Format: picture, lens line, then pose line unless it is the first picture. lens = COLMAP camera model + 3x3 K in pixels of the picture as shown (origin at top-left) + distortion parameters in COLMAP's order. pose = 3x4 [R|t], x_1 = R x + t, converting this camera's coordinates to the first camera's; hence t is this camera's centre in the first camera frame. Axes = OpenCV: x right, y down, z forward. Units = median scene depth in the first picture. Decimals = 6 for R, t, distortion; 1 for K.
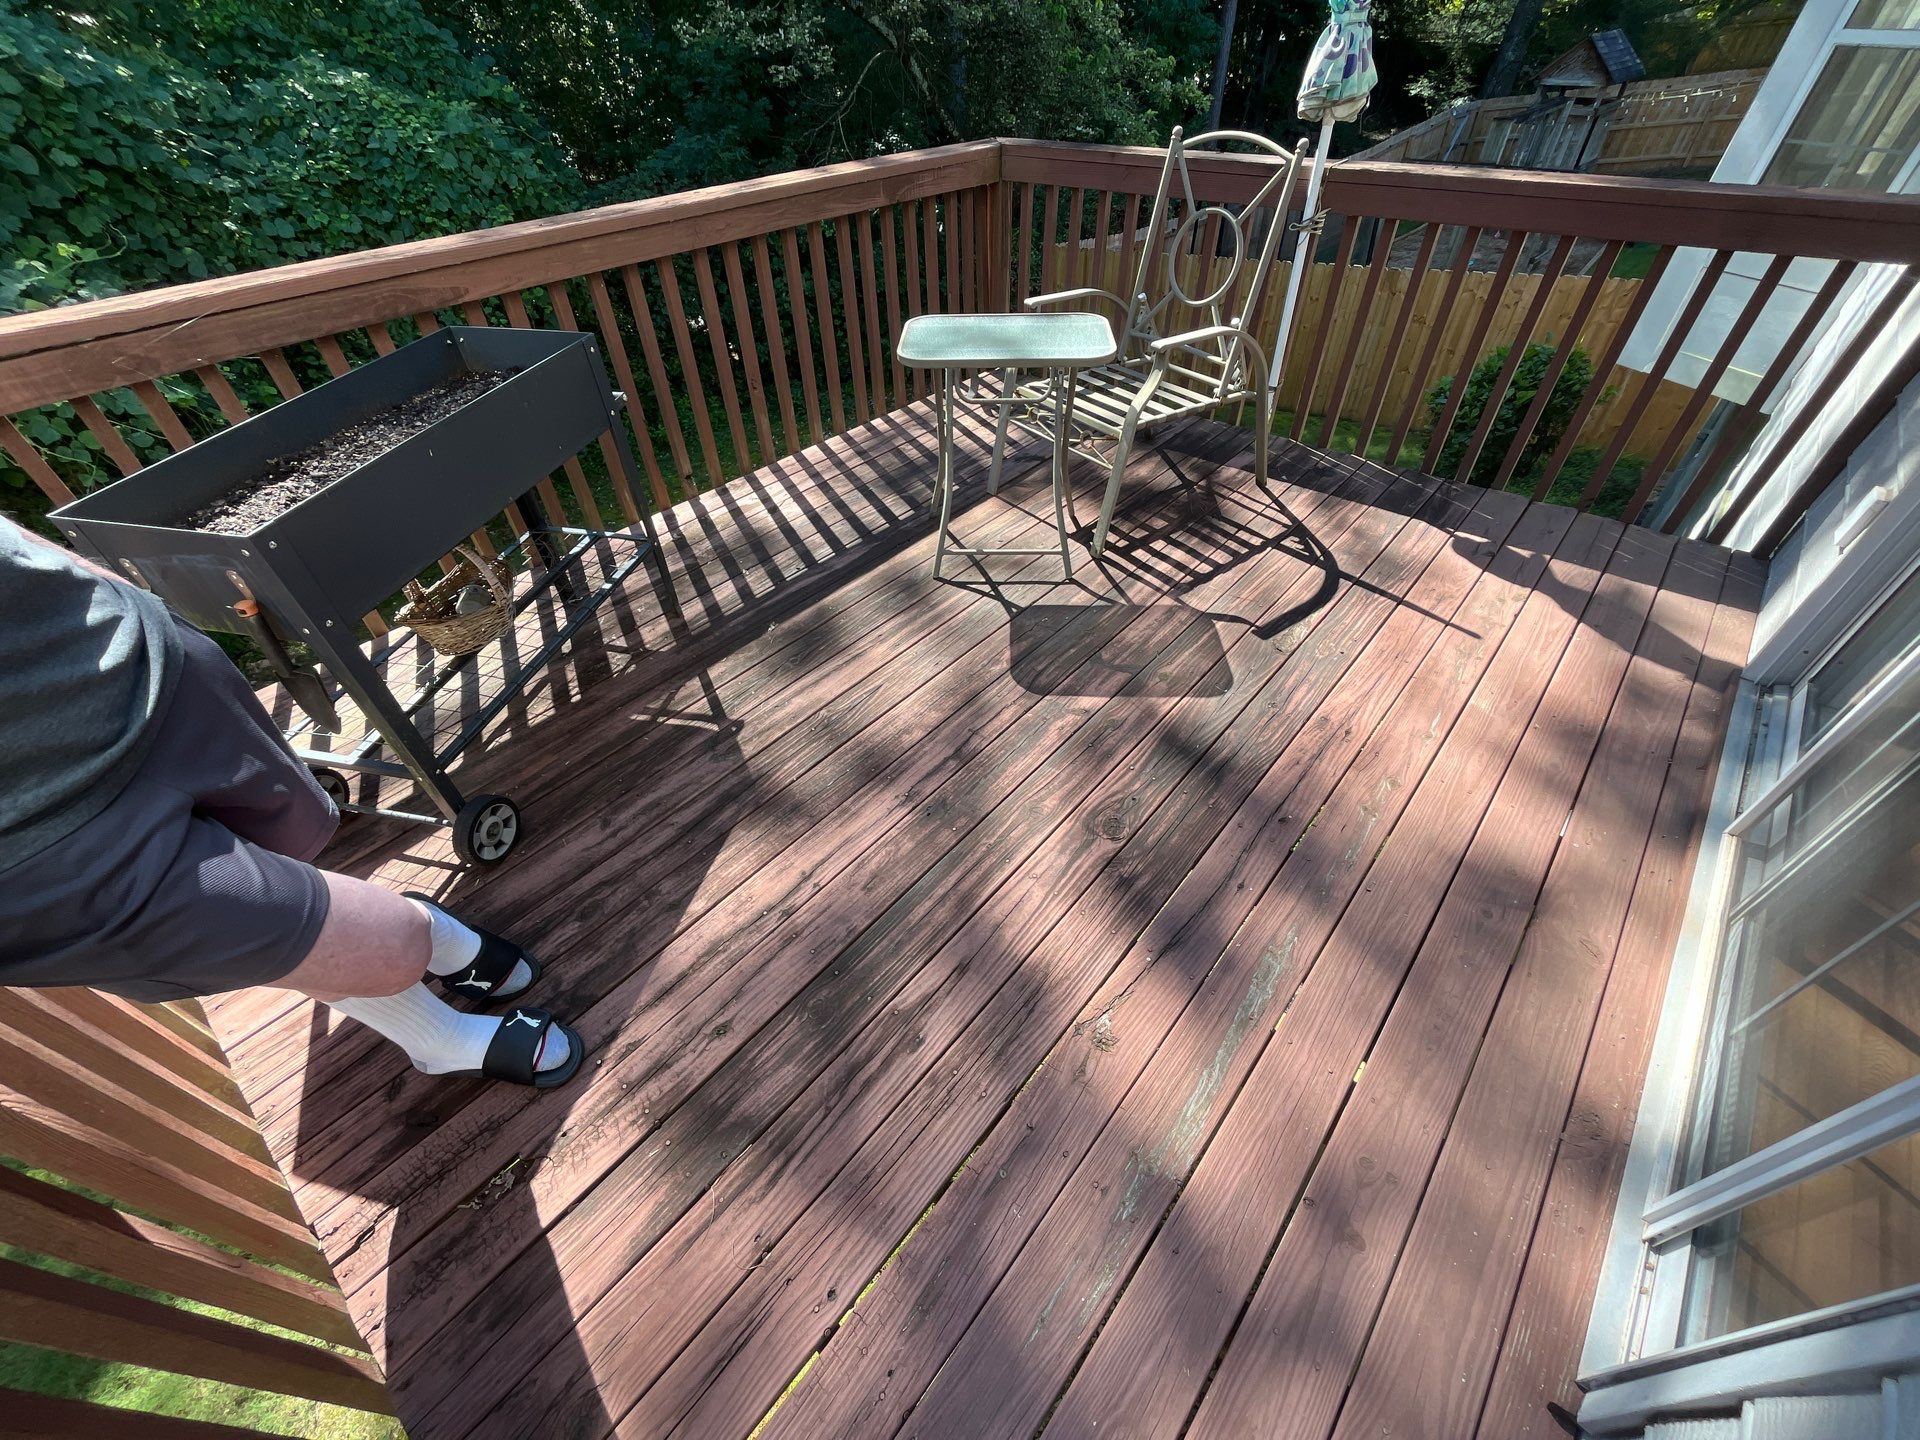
lens RADIAL K [[772.6, 0, 951.4], [0, 772.6, 718.0], [0, 0, 1]] dist [-0.001823, -0.000735]
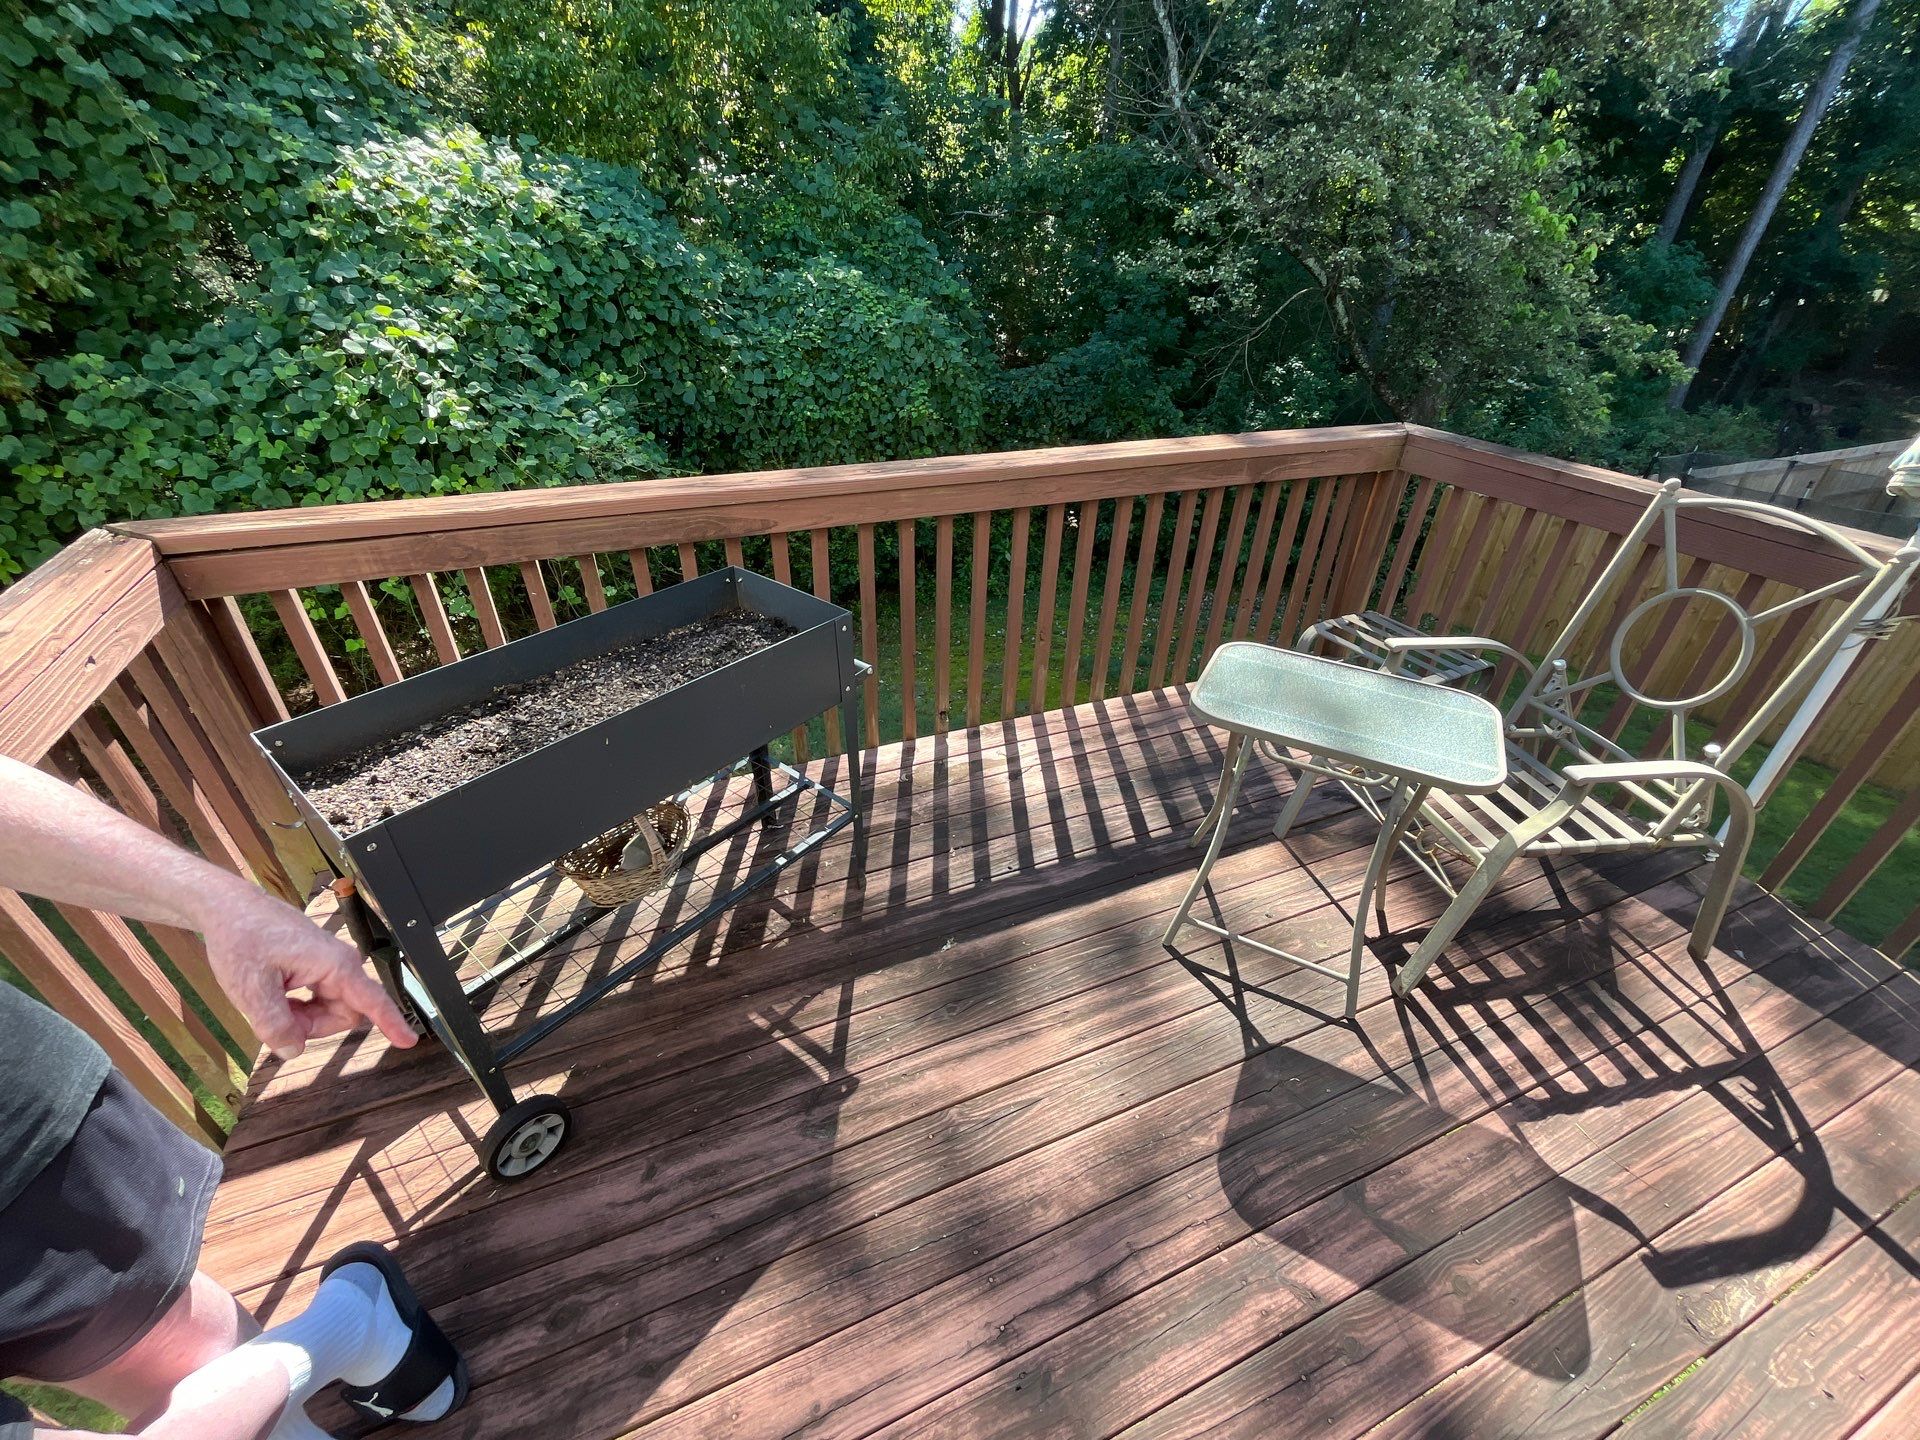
lens RADIAL K [[776.0, 0, 953.4], [0, 776.0, 721.9], [0, 0, 1]] dist [-0.001382, 0.000097]
pose [[0.897703, 0.275778, -0.343623, -0.006011], [-0.332891, 0.935436, -0.118923, -0.221009], [0.288641, 0.221146, 0.931548, 0.153635]]
